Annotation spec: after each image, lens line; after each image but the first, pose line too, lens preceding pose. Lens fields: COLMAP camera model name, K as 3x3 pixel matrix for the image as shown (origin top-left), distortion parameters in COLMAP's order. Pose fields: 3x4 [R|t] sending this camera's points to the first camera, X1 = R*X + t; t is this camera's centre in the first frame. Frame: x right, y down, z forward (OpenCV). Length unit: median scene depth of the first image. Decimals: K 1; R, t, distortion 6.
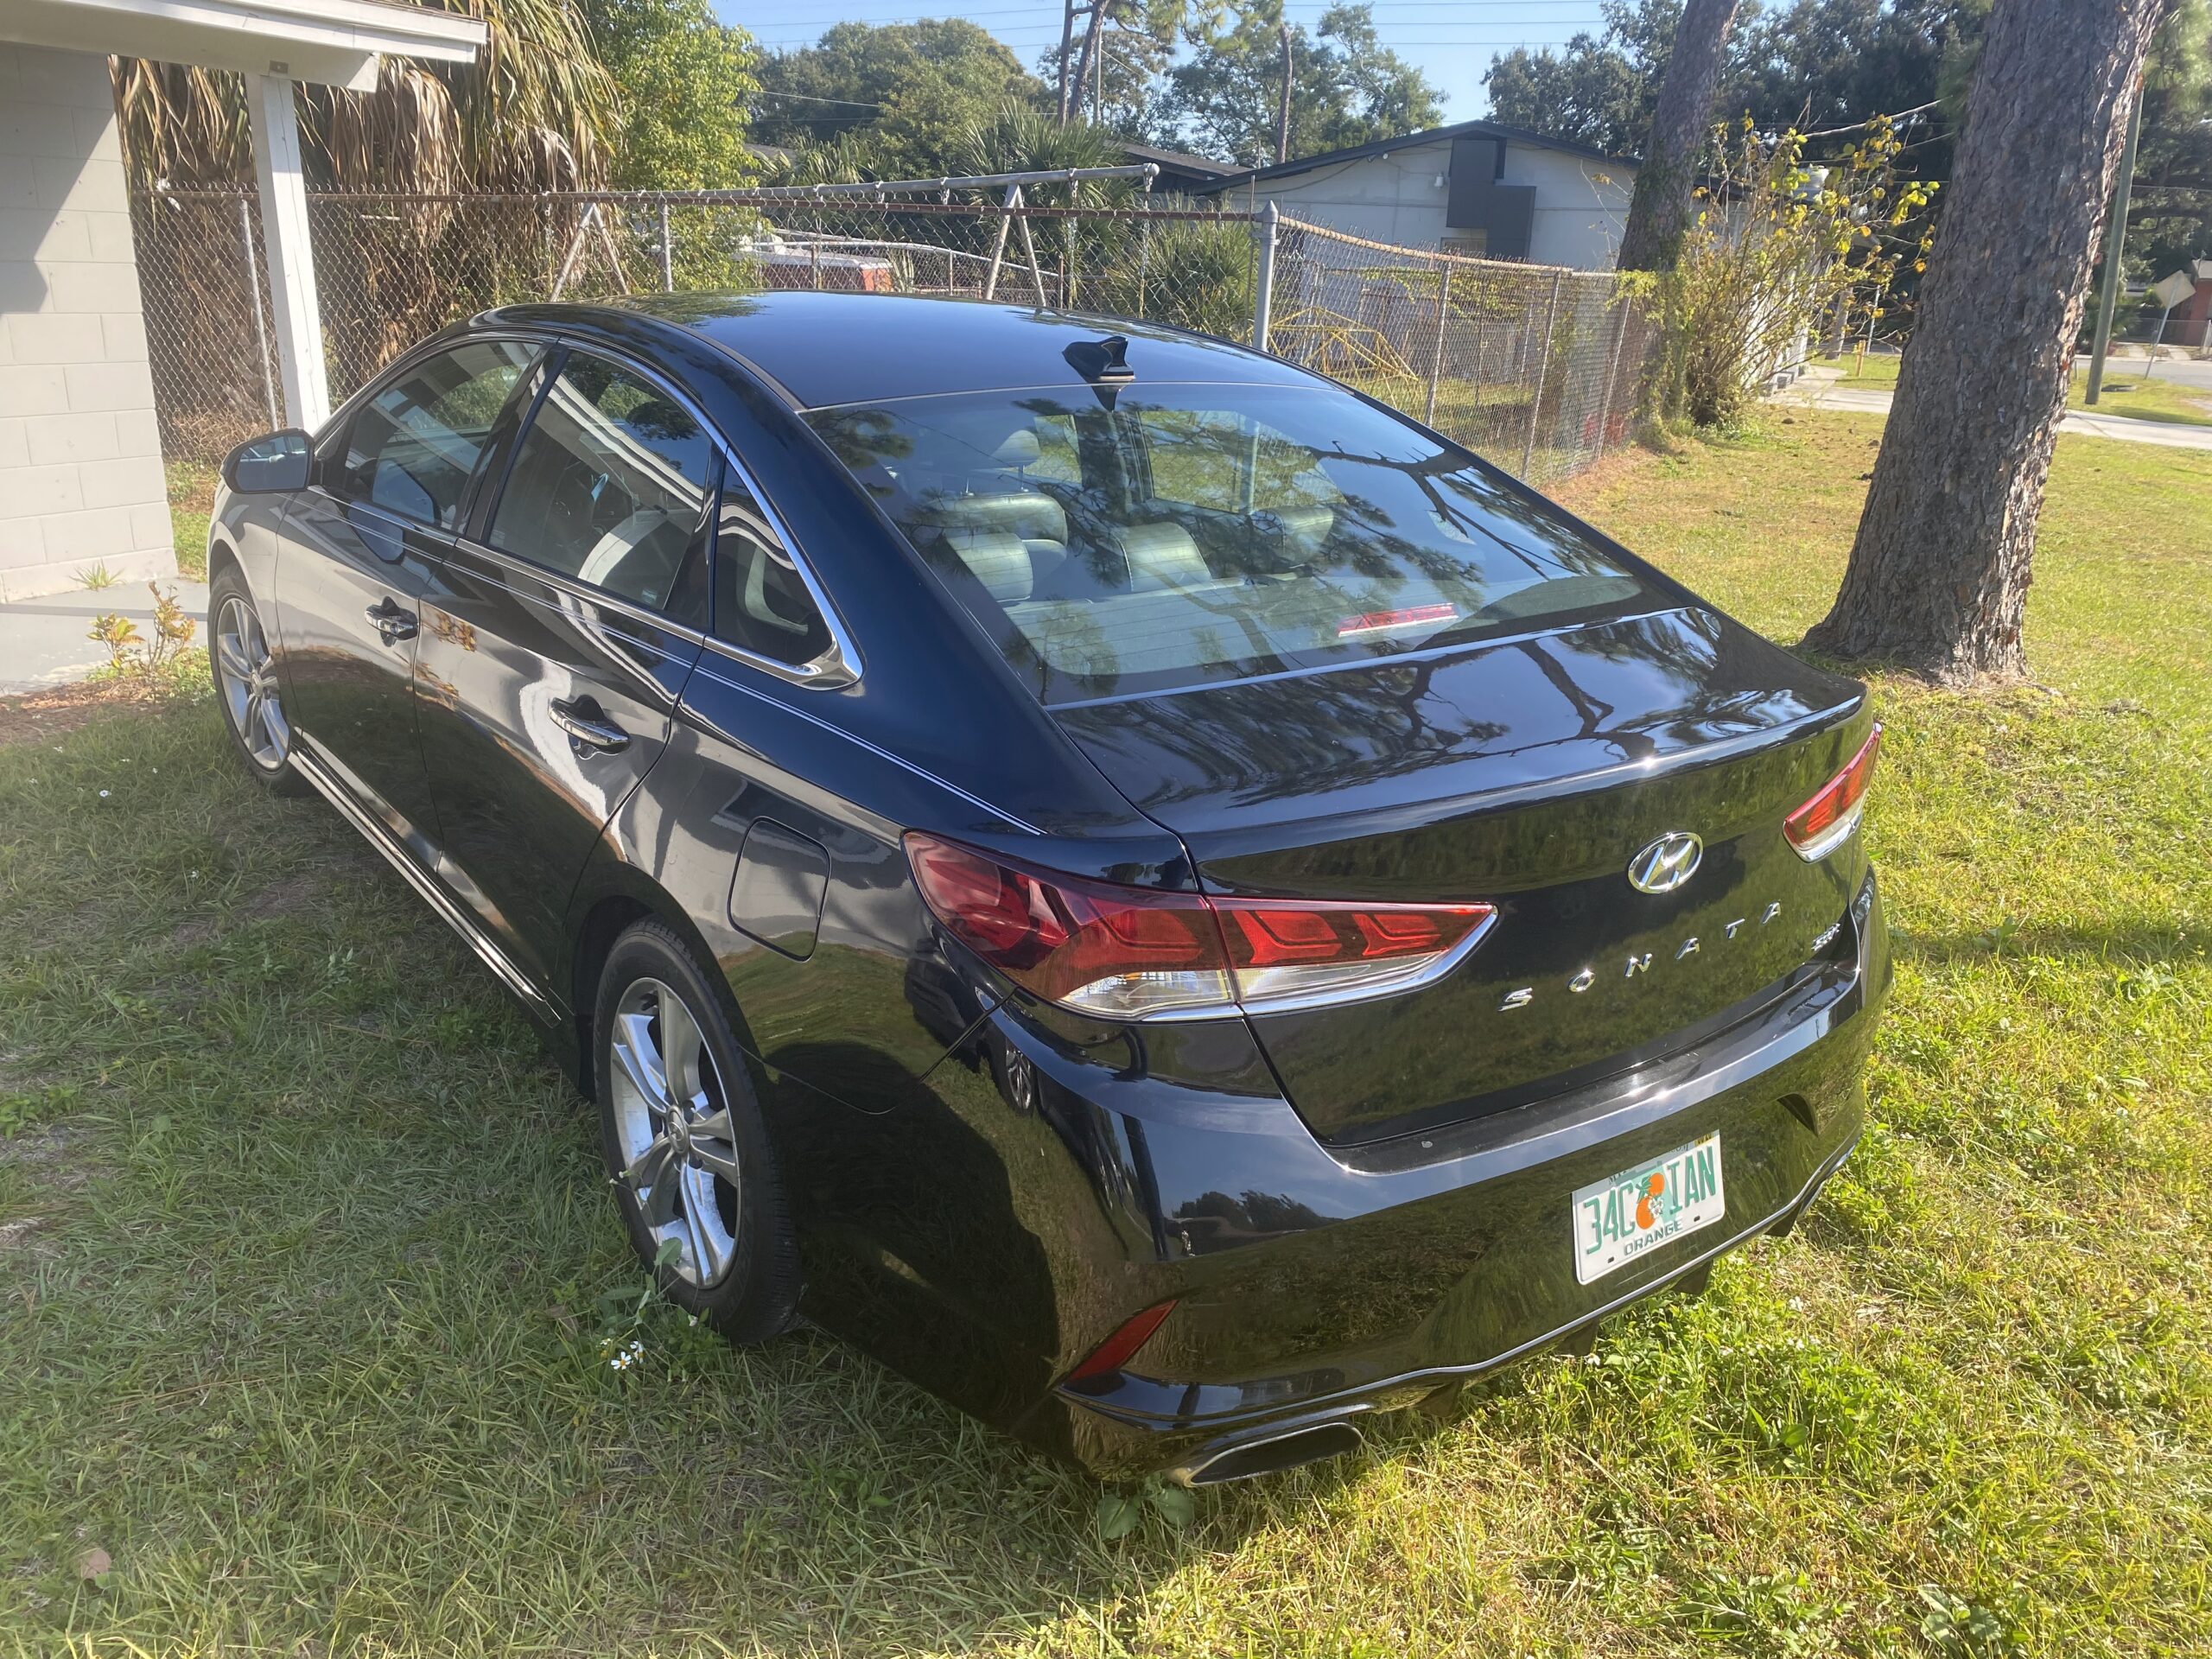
lens RADIAL K [[1671.0, 0, 1106.0], [0, 1671.0, 829.5], [0, 0, 1]] dist [0.000901, -0.005475]
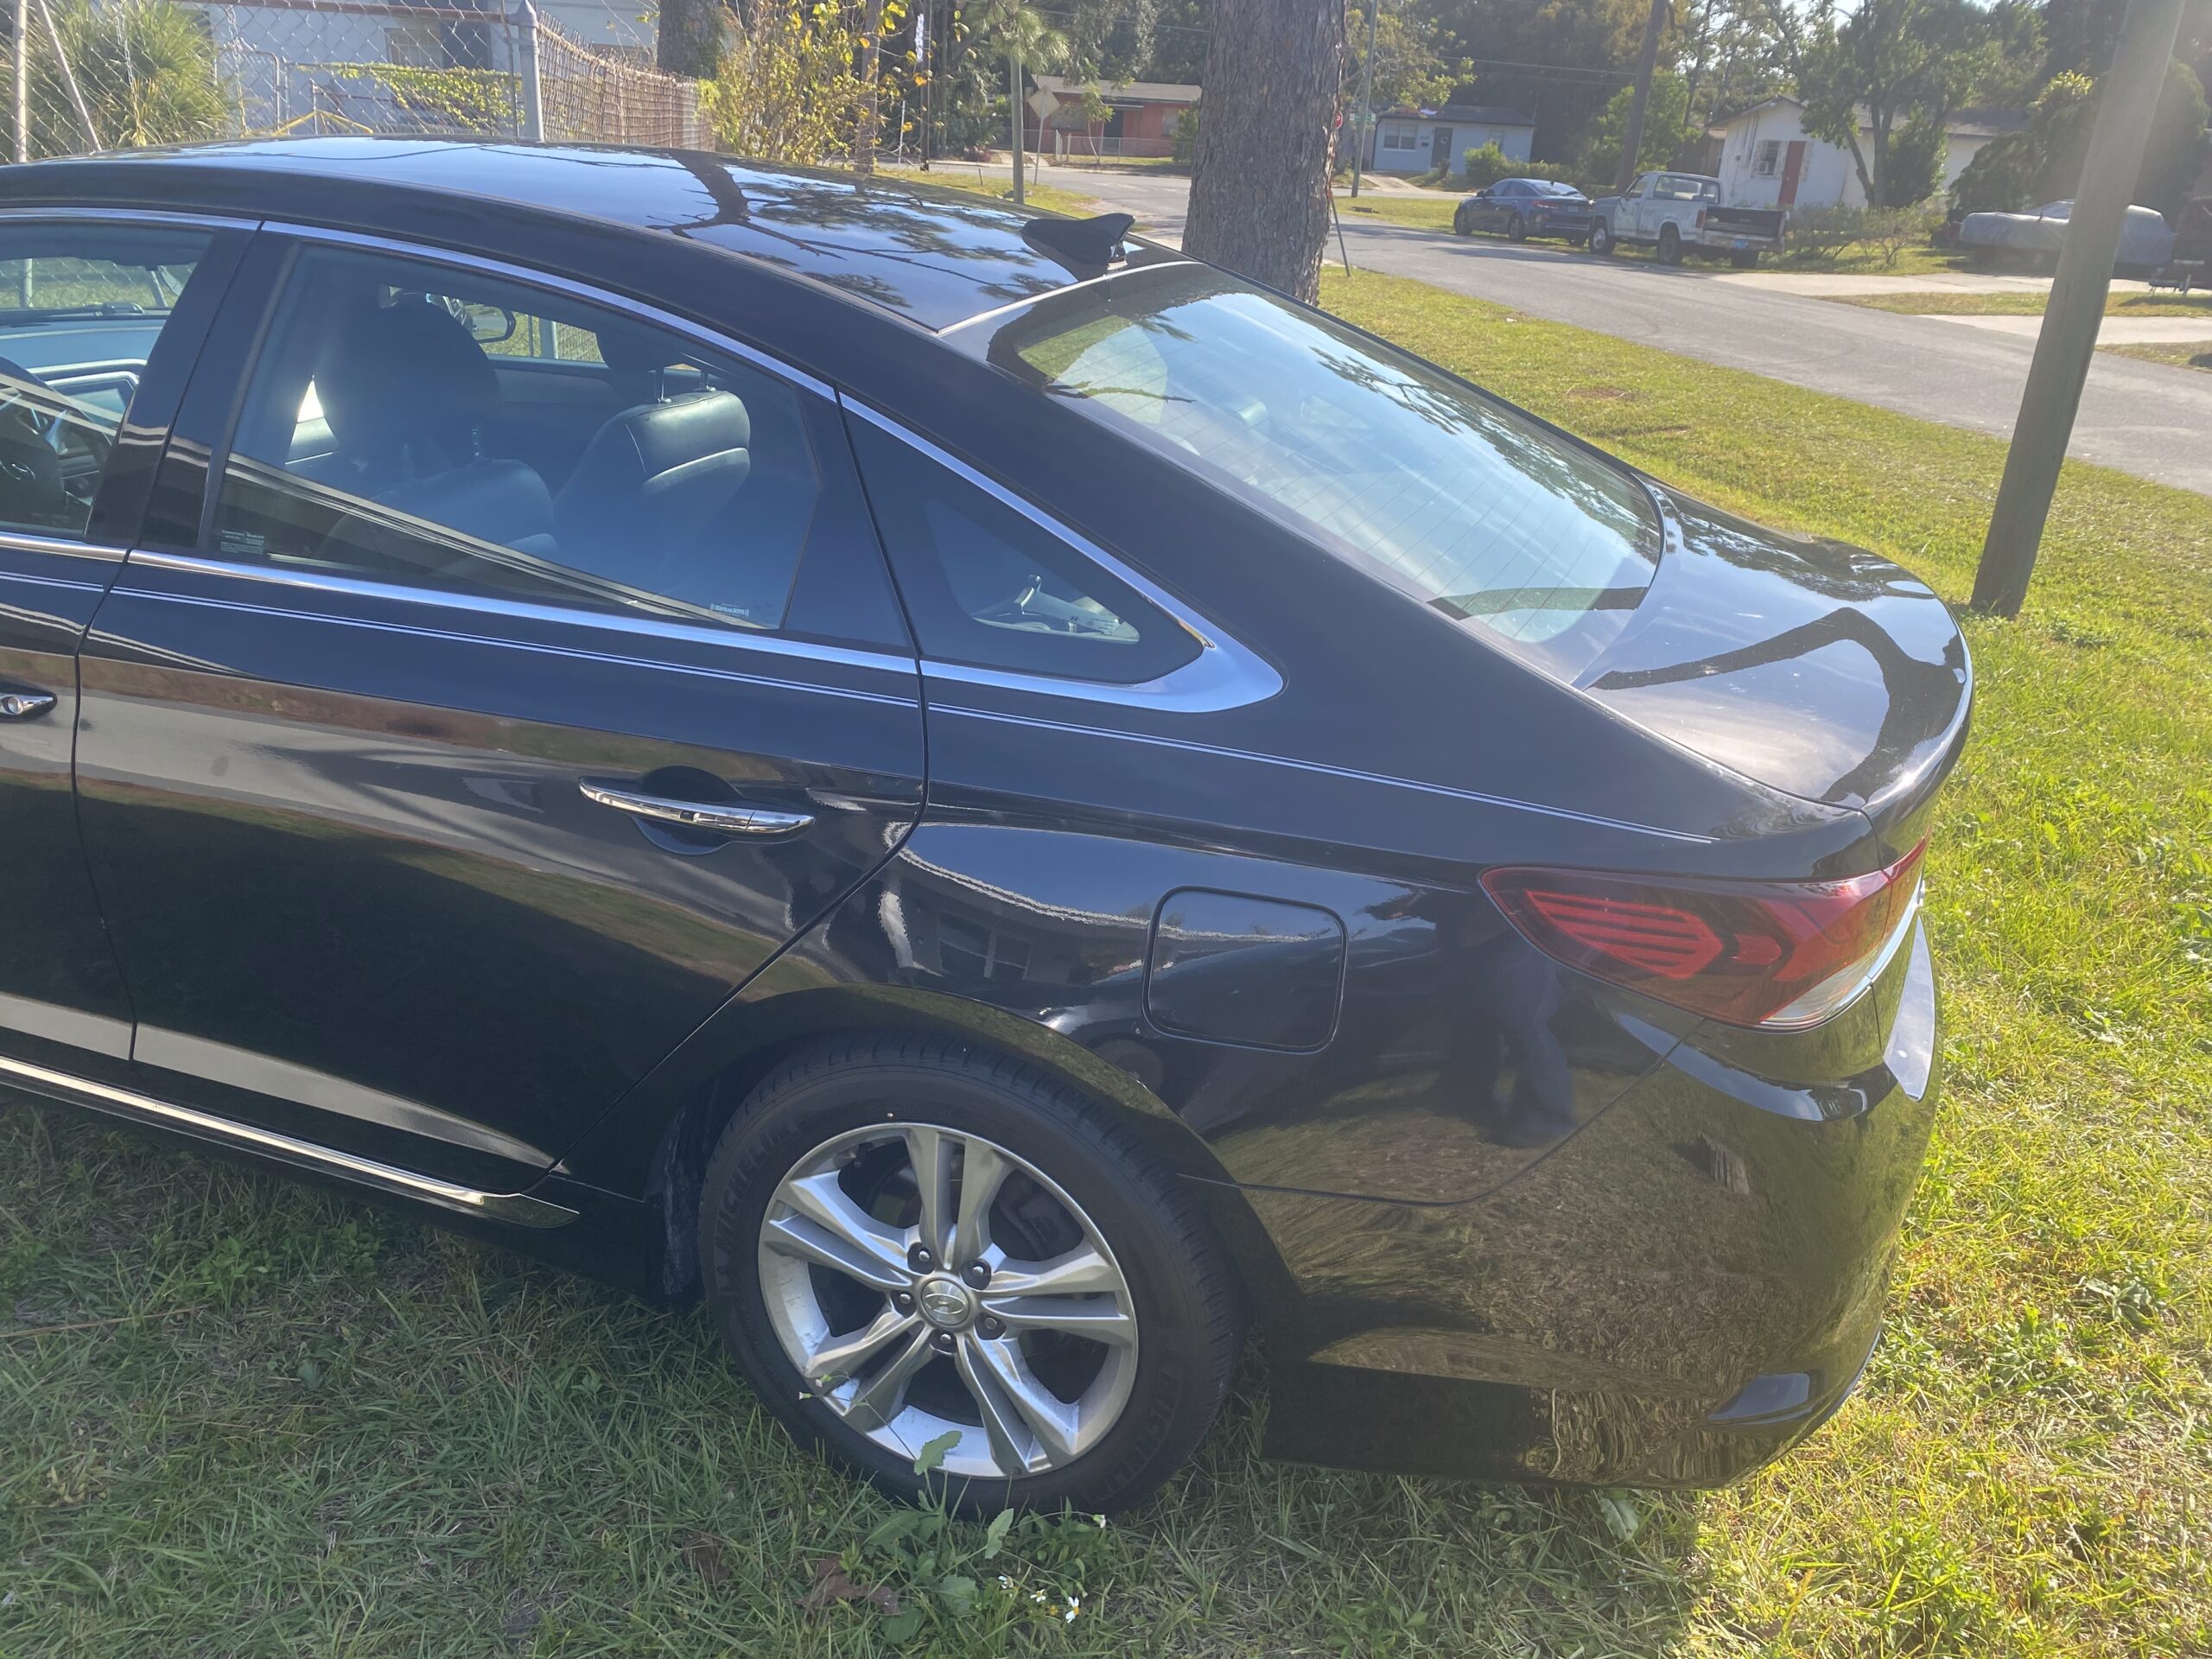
lens RADIAL K [[1671.0, 0, 1106.0], [0, 1671.0, 829.5], [0, 0, 1]] dist [0.000901, -0.005475]
pose [[0.807588, -0.218463, 0.547791, -0.346544], [0.158799, 0.975105, 0.154768, -0.084322], [-0.567965, -0.038000, 0.822175, 0.205547]]
